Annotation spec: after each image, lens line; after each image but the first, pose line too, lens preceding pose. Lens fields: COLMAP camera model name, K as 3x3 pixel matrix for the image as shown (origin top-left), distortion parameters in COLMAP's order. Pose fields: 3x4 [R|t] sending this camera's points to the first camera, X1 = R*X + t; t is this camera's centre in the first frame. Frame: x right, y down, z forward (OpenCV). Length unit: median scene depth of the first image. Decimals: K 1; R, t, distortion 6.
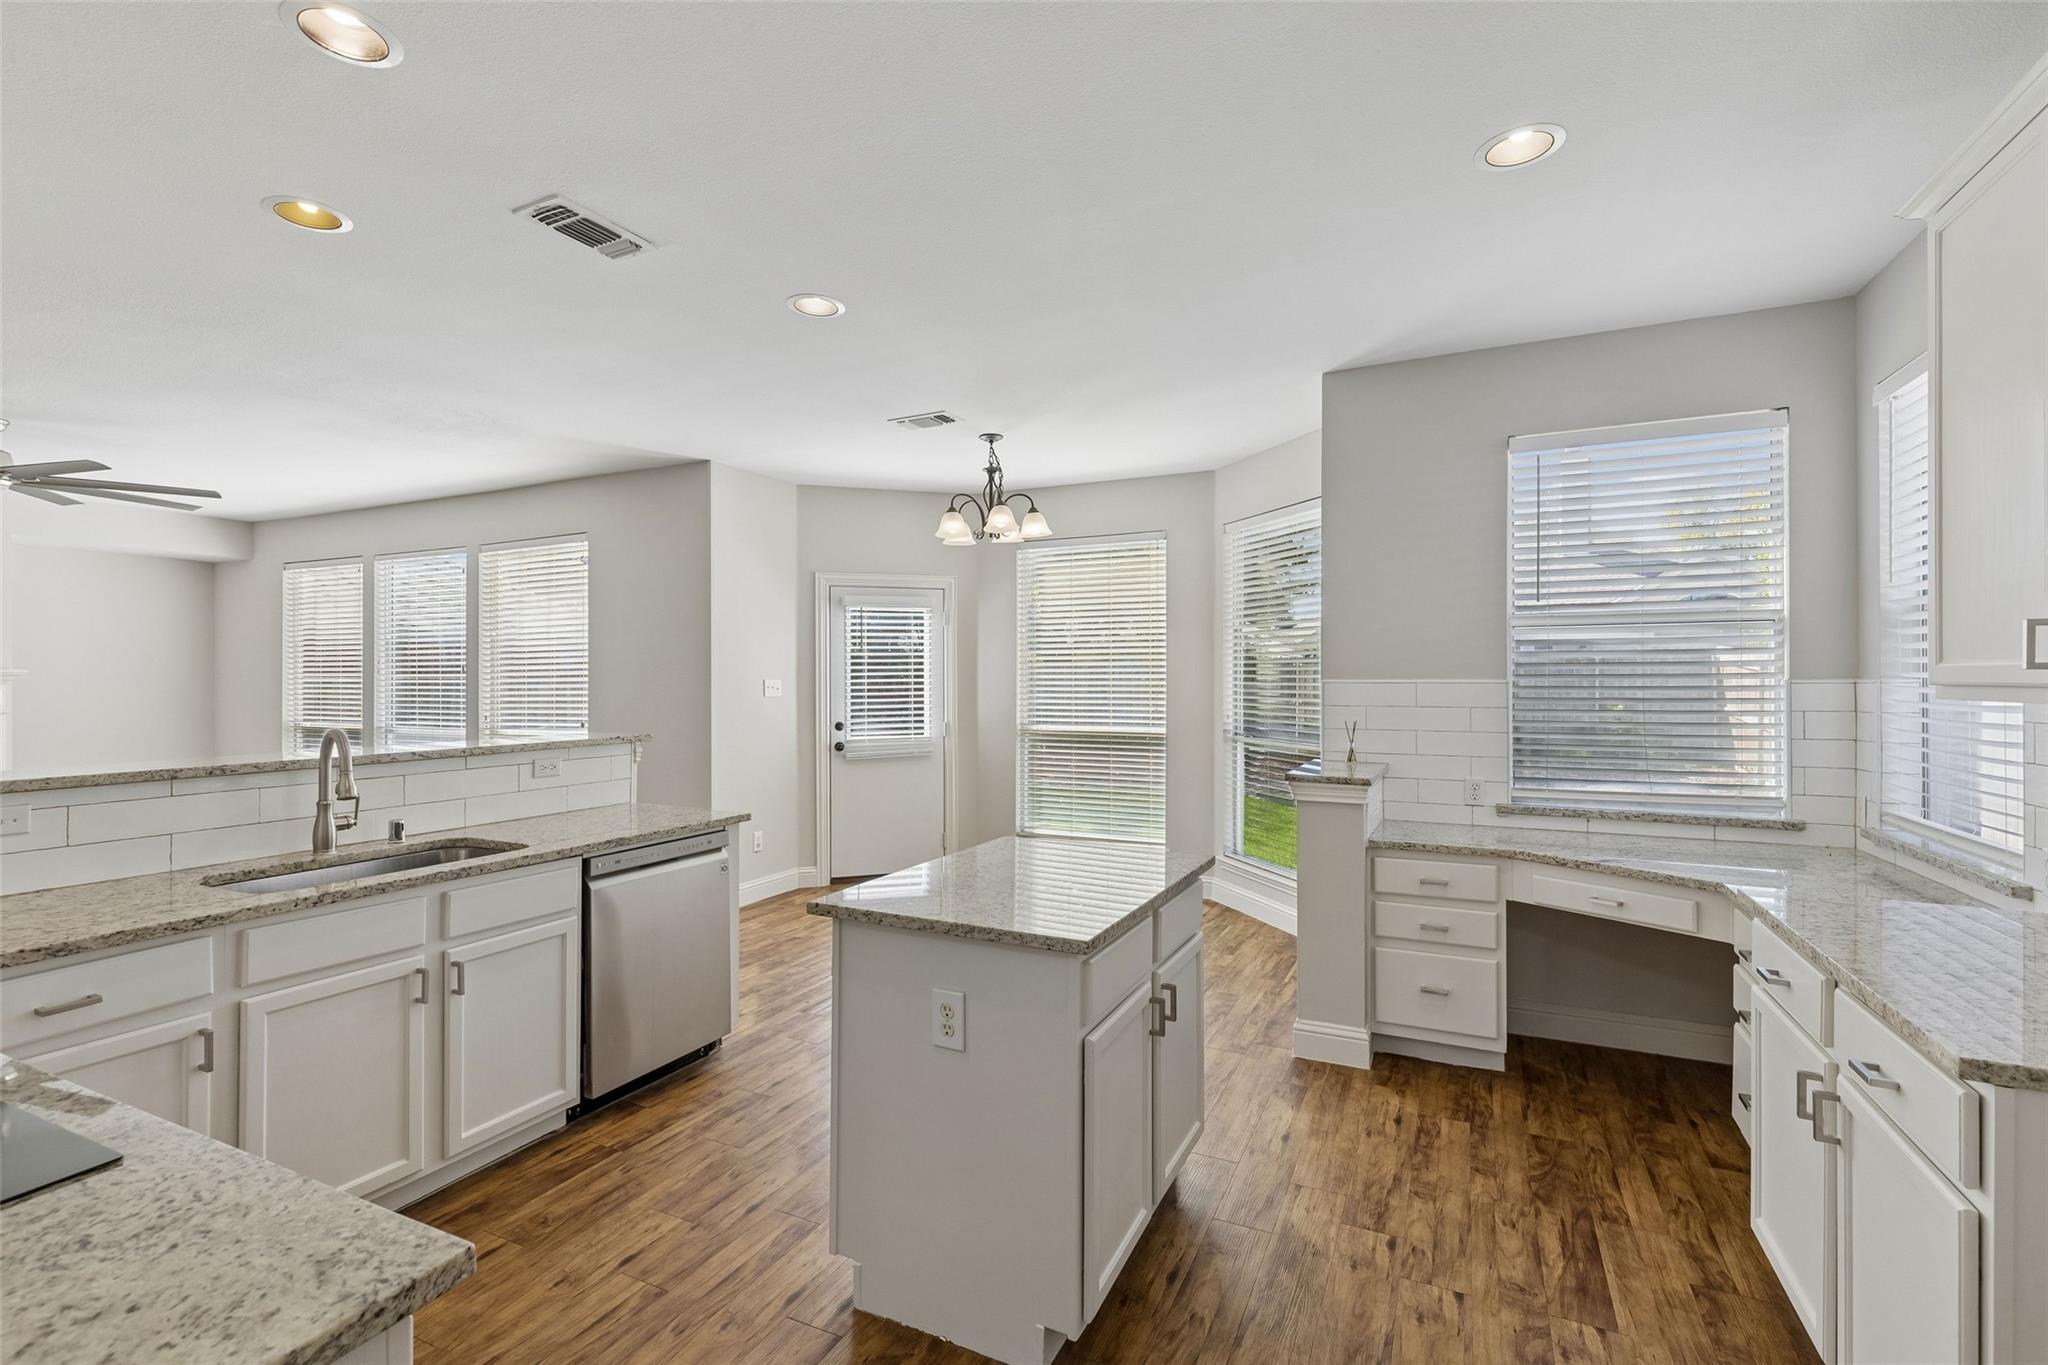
lens RADIAL K [[929.9, 0, 1027.2], [0, 929.9, 675.2], [0, 0, 1]] dist [0.002210, -0.000138]
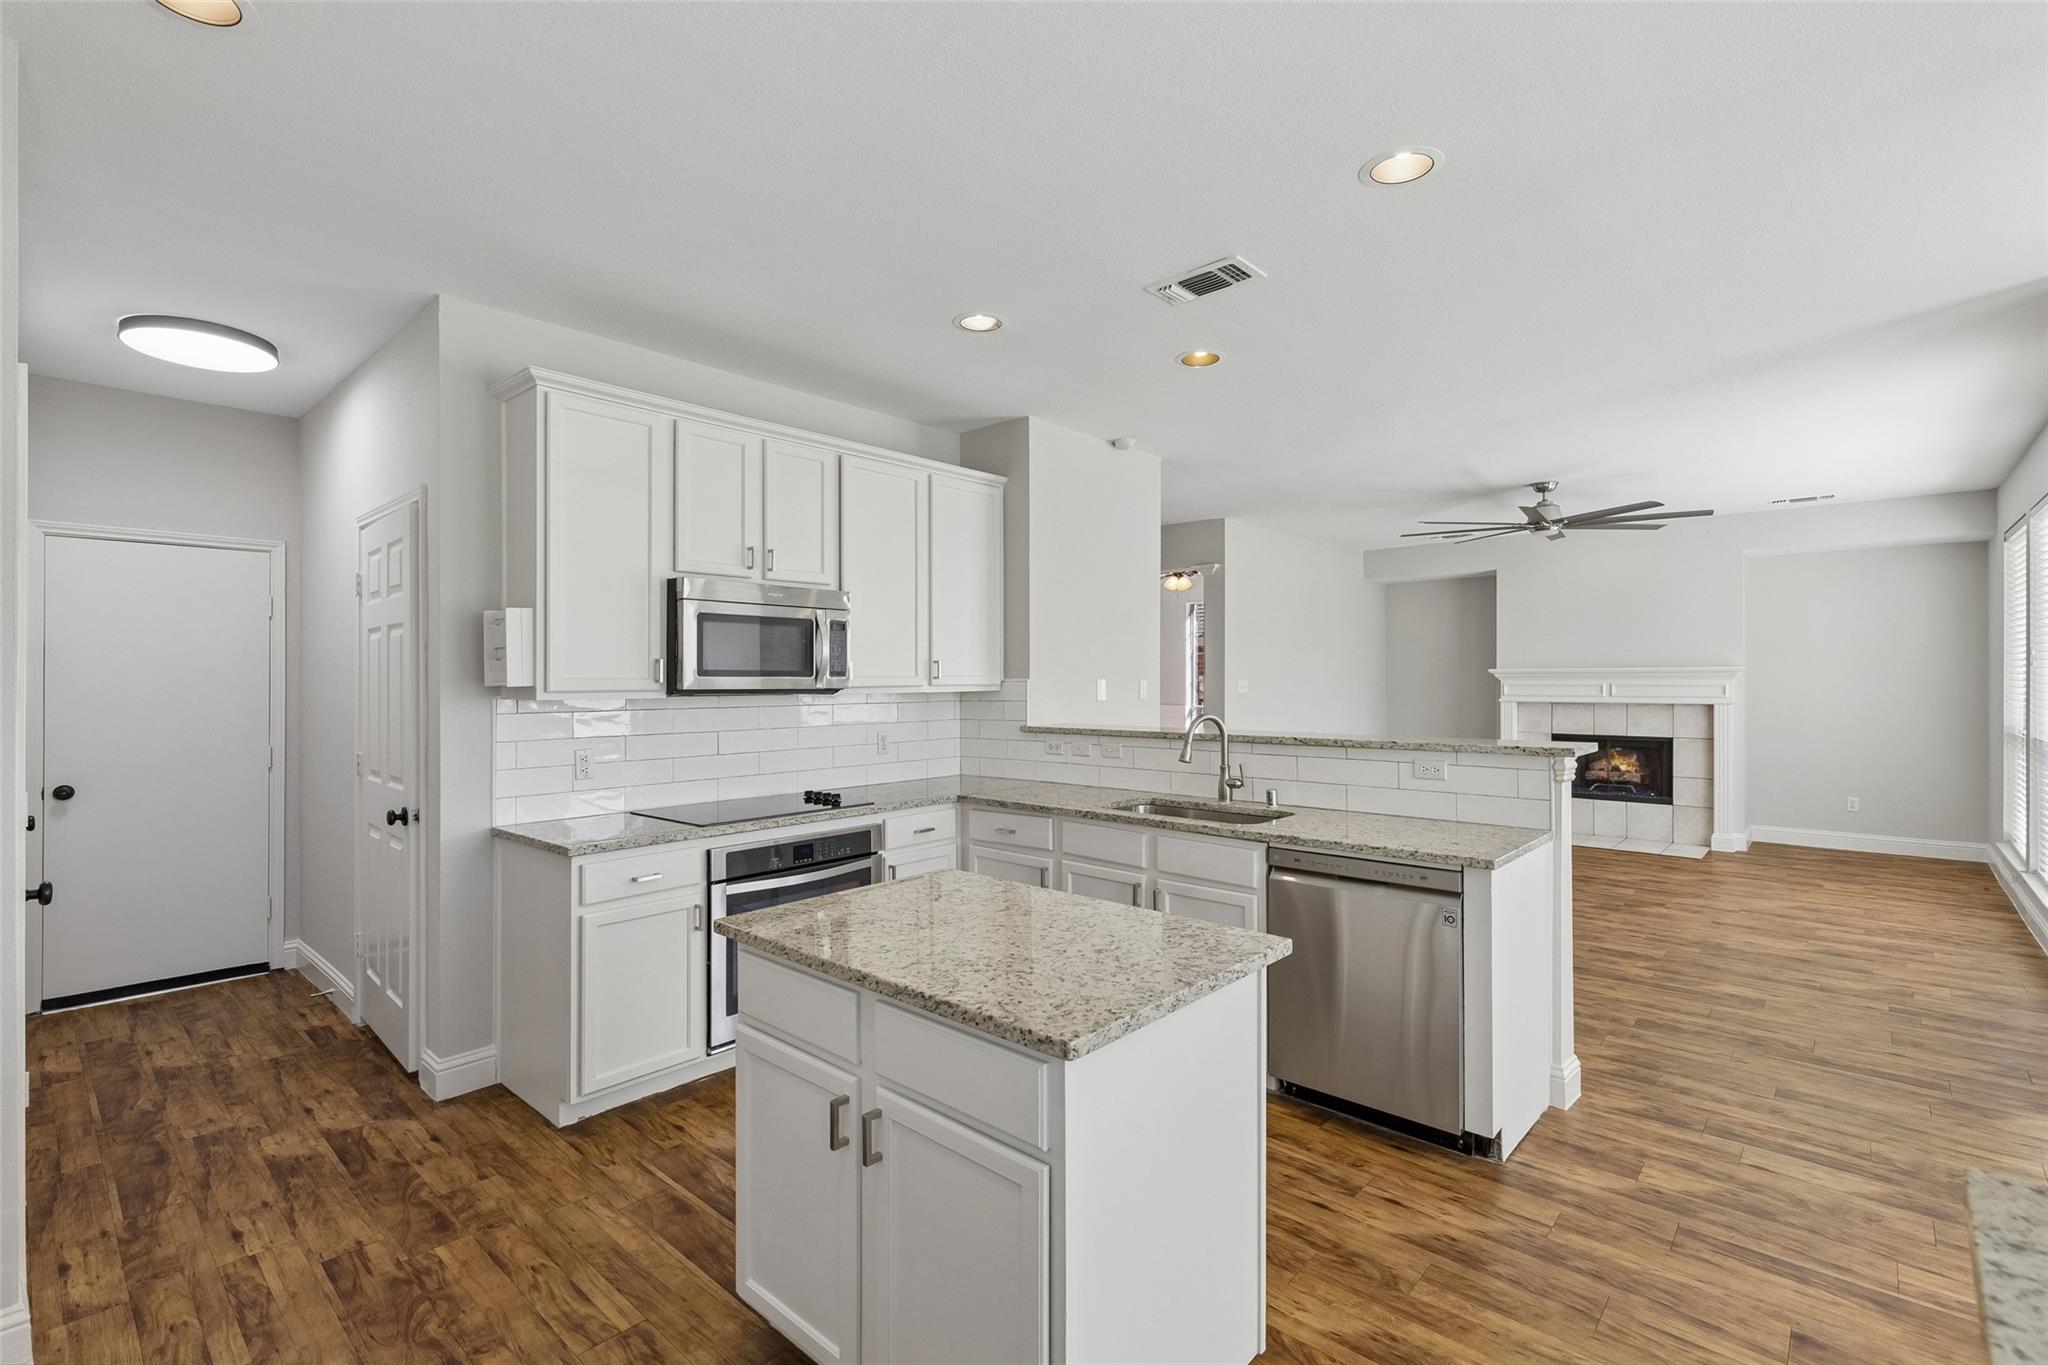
lens RADIAL K [[929.9, 0, 1027.2], [0, 929.9, 675.2], [0, 0, 1]] dist [0.002210, -0.000138]
pose [[-0.290093, 0.001303, -0.956997, 0.666711], [0.005401, 0.999985, -0.000276, -0.001776], [0.956983, -0.005249, -0.290096, 1.111481]]
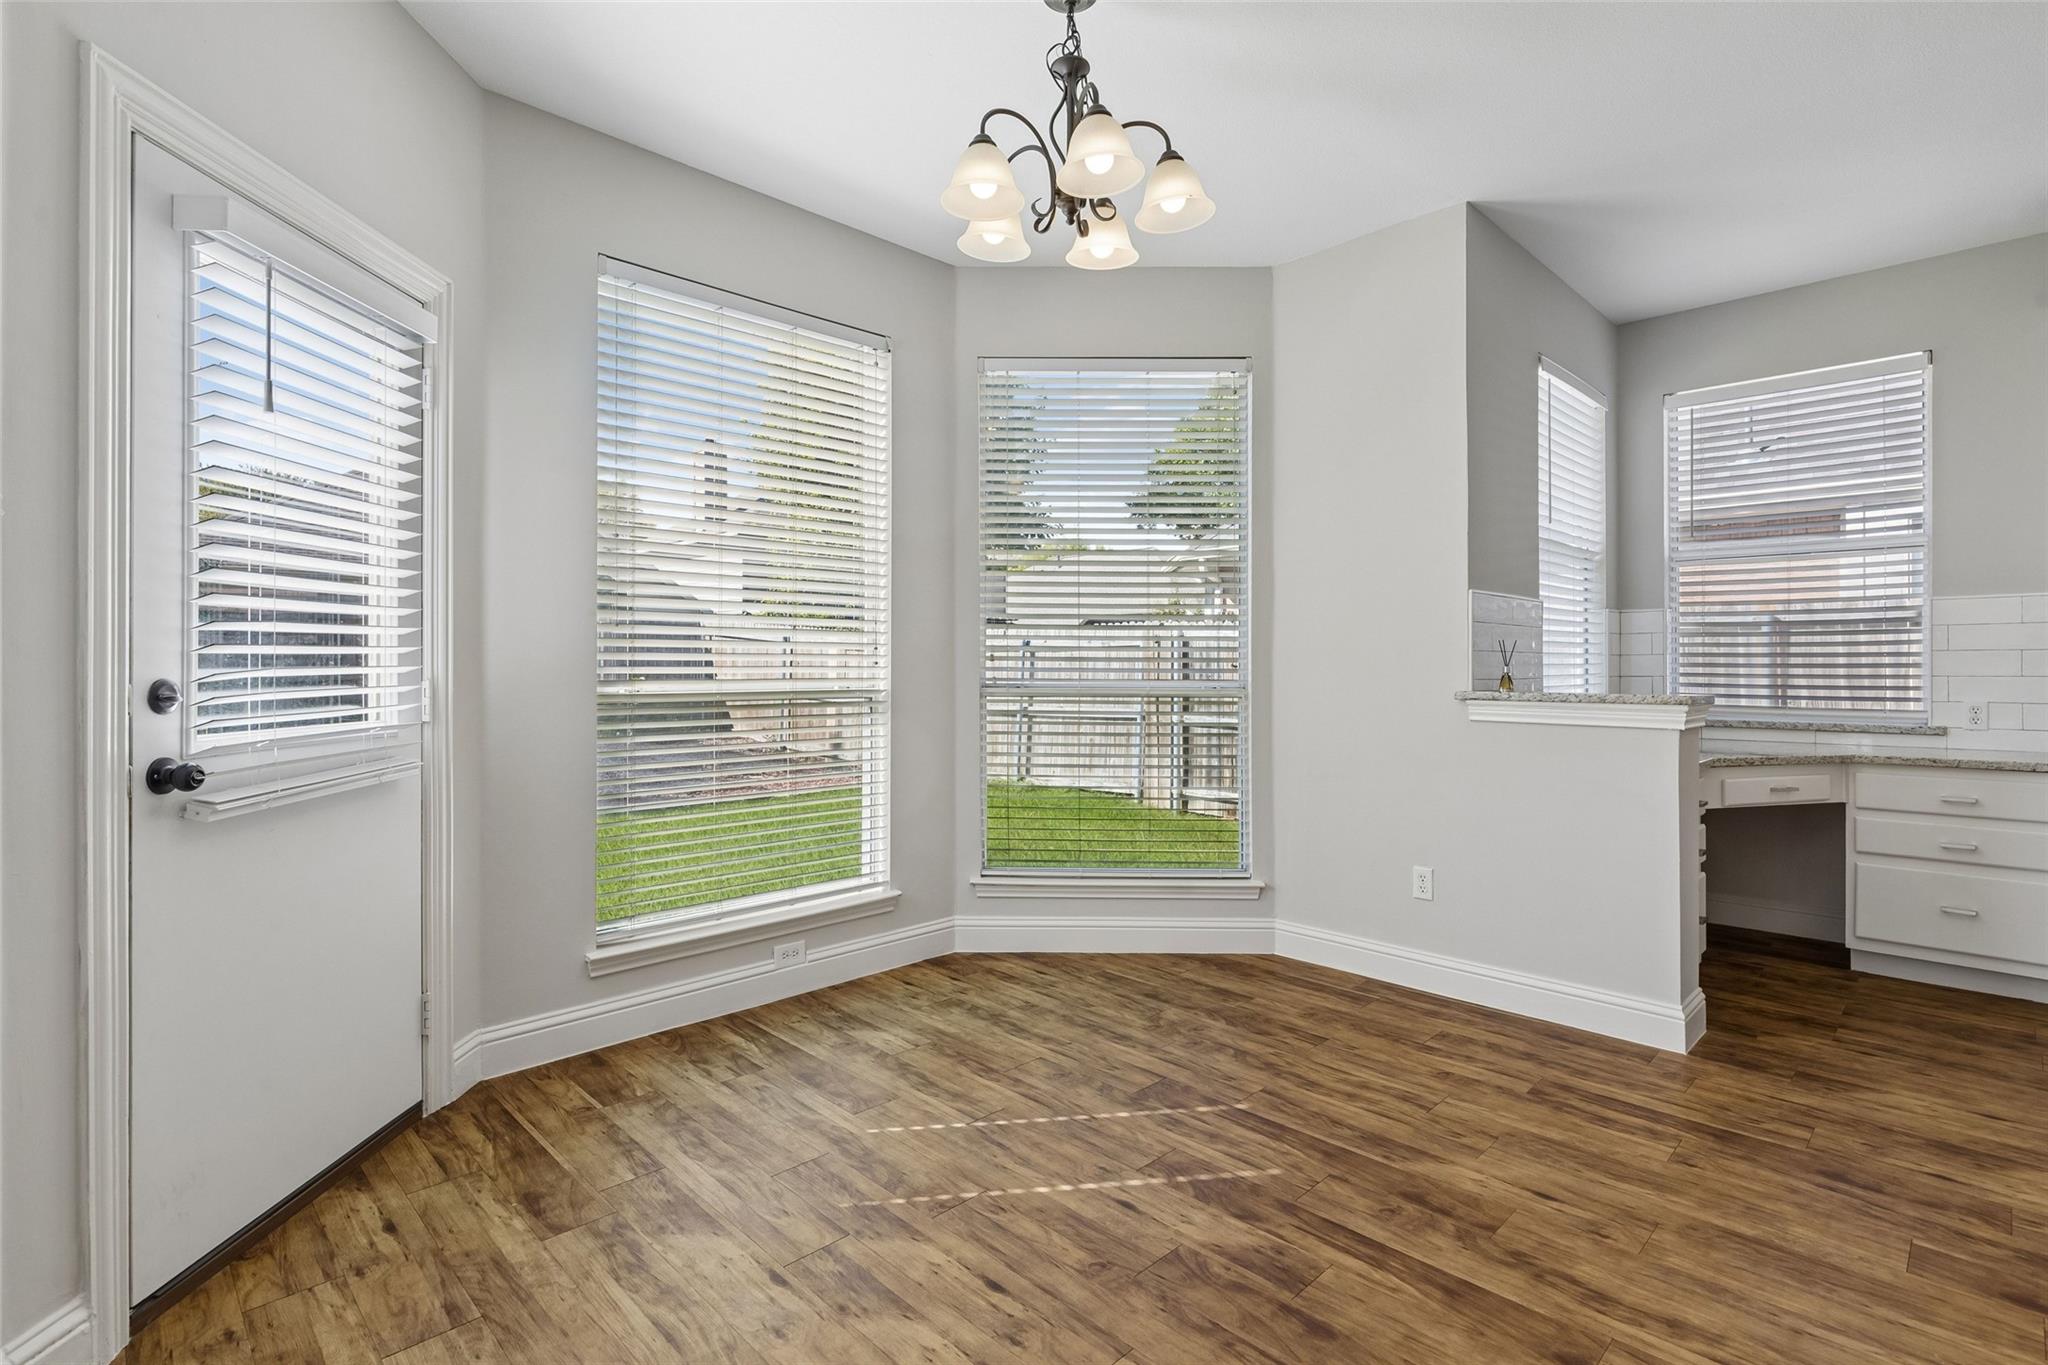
lens RADIAL K [[974.6, 0, 1025.2], [0, 974.6, 670.6], [0, 0, 1]] dist [0.000104, 0.000306]
pose [[0.342920, -0.003347, 0.939359, -0.868132], [-0.003325, 0.999983, 0.004777, 0.105148], [-0.939359, -0.004762, 0.342903, 1.584524]]
